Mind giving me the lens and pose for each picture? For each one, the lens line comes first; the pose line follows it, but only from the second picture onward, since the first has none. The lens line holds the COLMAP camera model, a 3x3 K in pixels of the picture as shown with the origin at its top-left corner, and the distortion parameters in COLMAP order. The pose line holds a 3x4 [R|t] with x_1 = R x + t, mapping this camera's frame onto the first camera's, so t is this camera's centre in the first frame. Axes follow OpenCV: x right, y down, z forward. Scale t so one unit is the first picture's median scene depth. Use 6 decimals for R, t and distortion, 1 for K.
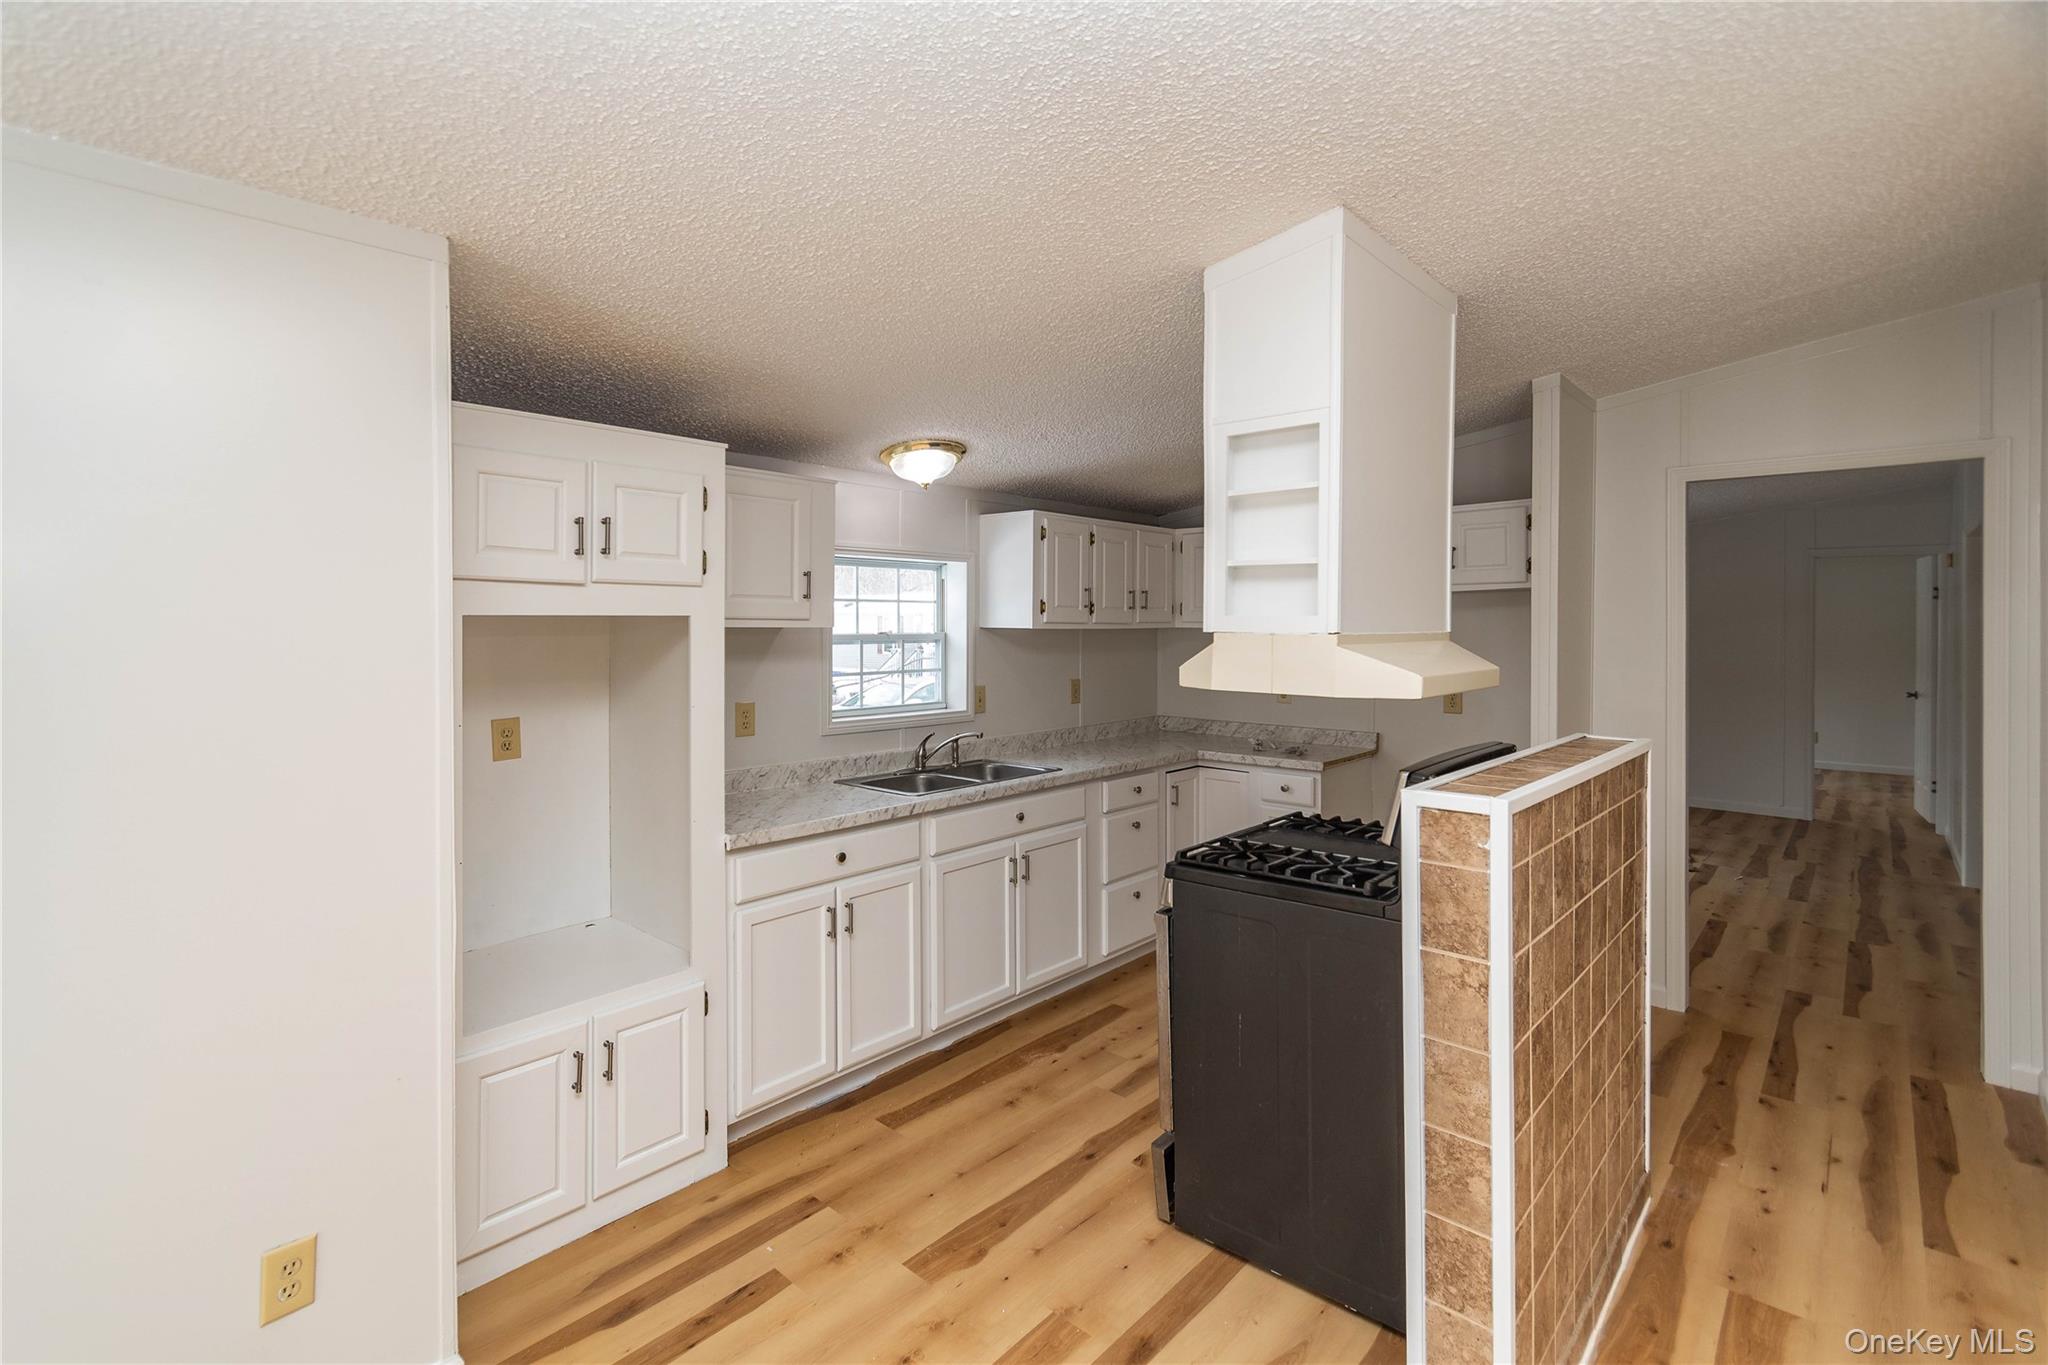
lens RADIAL K [[1011.7, 0, 1057.0], [0, 1011.7, 638.6], [0, 0, 1]] dist [0.003812, -0.000193]
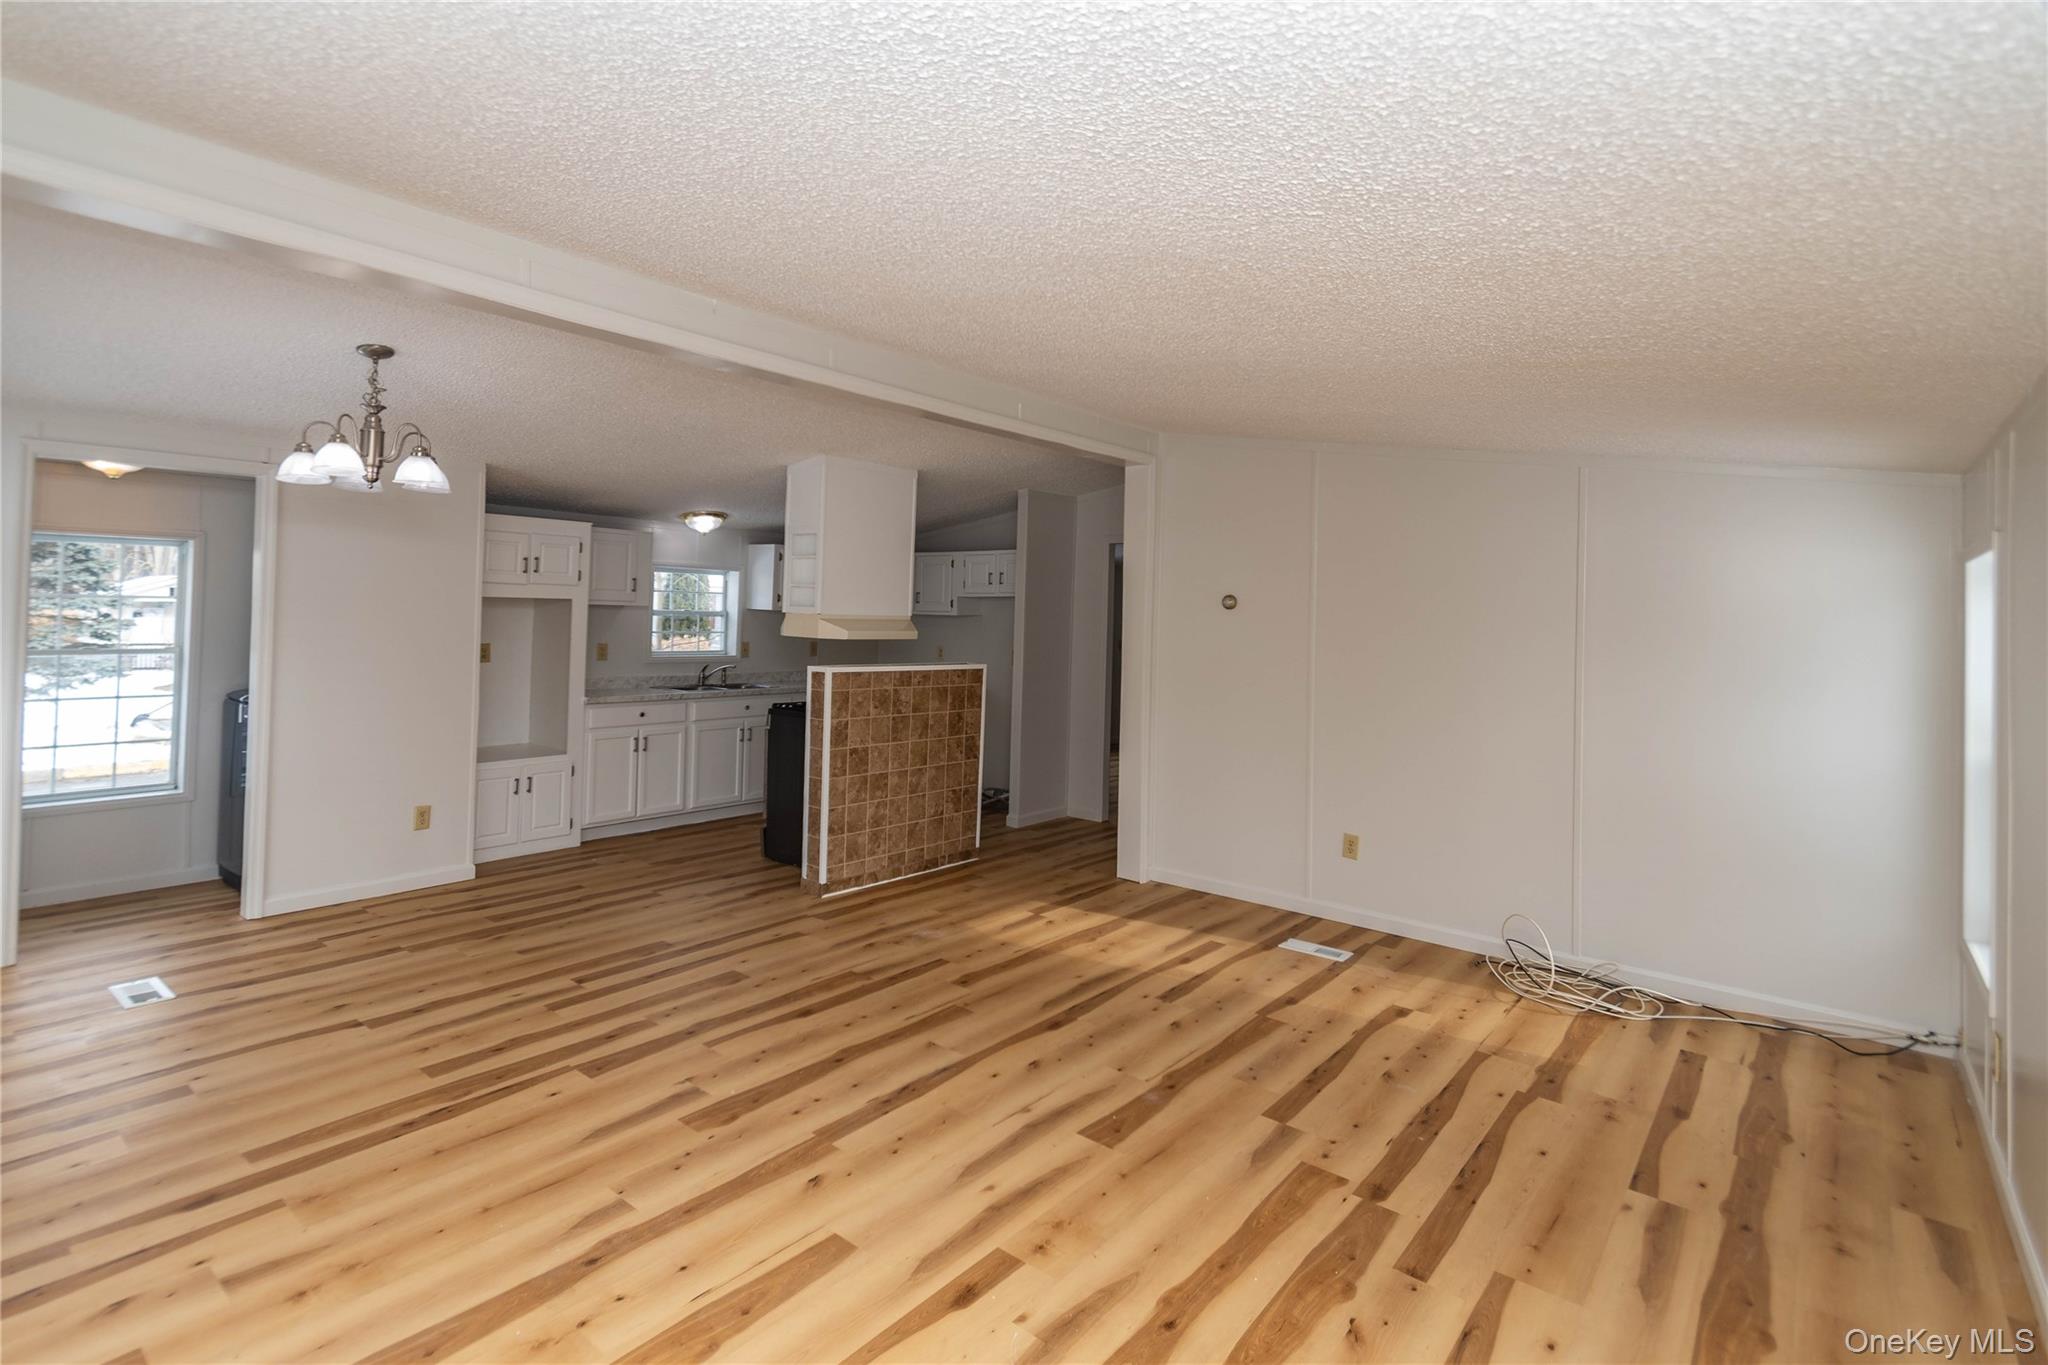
lens RADIAL K [[1011.7, 0, 1009.2], [0, 1011.7, 617.2], [0, 0, 1]] dist [0.003812, -0.000193]
pose [[0.998869, 0.032246, 0.034936, 0.433145], [-0.031914, 0.999440, -0.010025, 0.008709], [-0.035240, 0.008899, 0.999339, -1.047797]]
